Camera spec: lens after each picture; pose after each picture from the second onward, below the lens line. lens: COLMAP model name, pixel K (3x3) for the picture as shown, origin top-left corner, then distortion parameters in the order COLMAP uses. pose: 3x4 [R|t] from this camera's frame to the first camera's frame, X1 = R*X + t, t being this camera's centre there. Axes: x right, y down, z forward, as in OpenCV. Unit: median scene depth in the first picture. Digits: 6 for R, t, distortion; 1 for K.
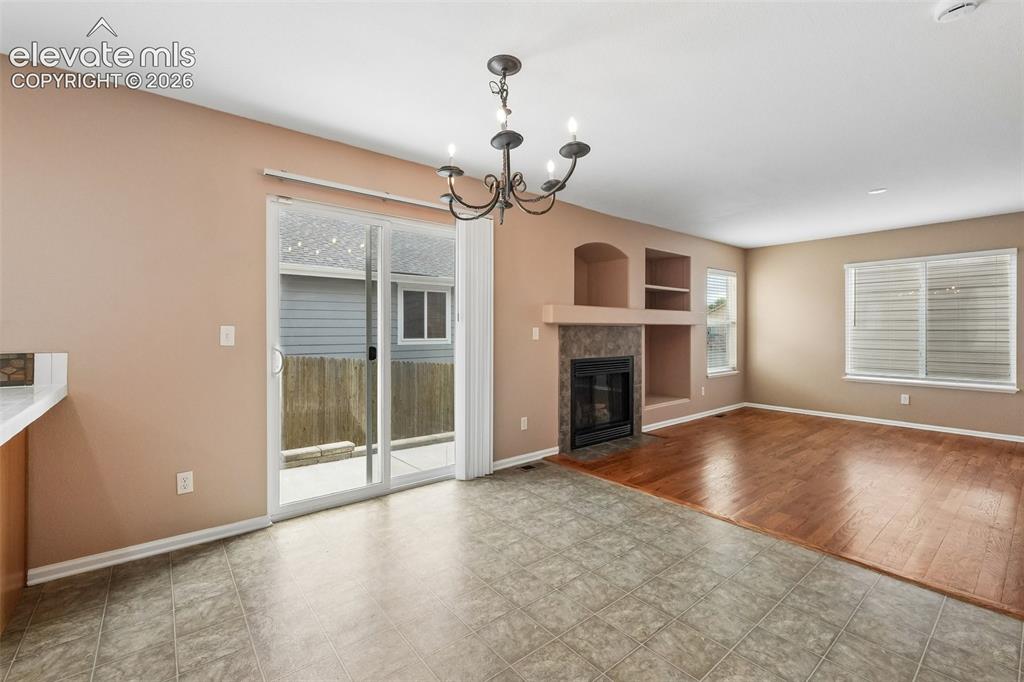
lens RADIAL K [[441.1, 0, 512.4], [0, 441.1, 329.2], [0, 0, 1]] dist [-0.000873, 0.000141]
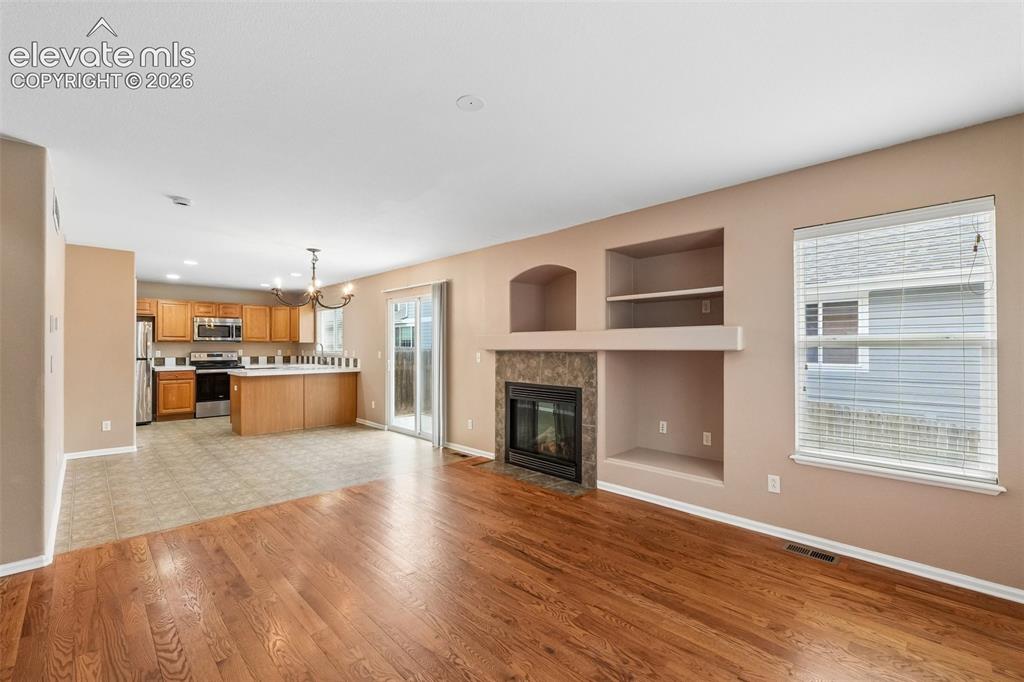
lens RADIAL K [[434.2, 0, 508.5], [0, 434.2, 345.8], [0, 0, 1]] dist [-0.002969, -0.000068]
pose [[0.086885, -0.004266, -0.996209, 1.098203], [0.000854, 0.999991, -0.004208, -0.015419], [0.996218, -0.000485, 0.086887, 0.812673]]
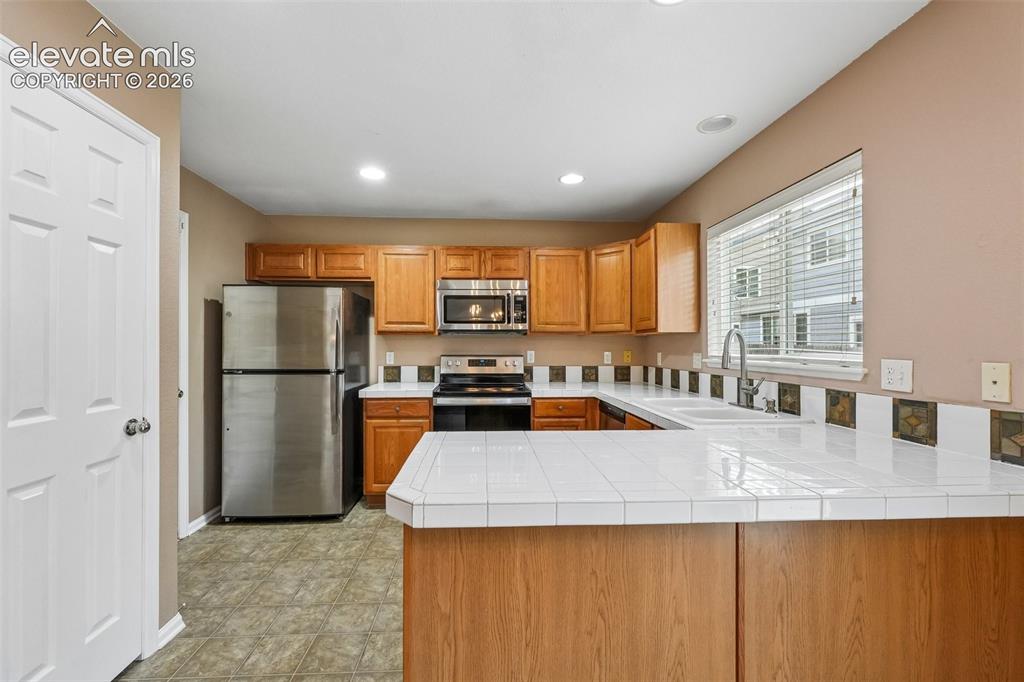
lens RADIAL K [[434.2, 0, 508.5], [0, 434.2, 345.8], [0, 0, 1]] dist [-0.002969, -0.000068]
pose [[-0.584811, -0.003013, -0.811164, -0.099538], [-0.001394, 0.999995, -0.002710, -0.015322], [0.811168, -0.000454, -0.584813, 0.309881]]
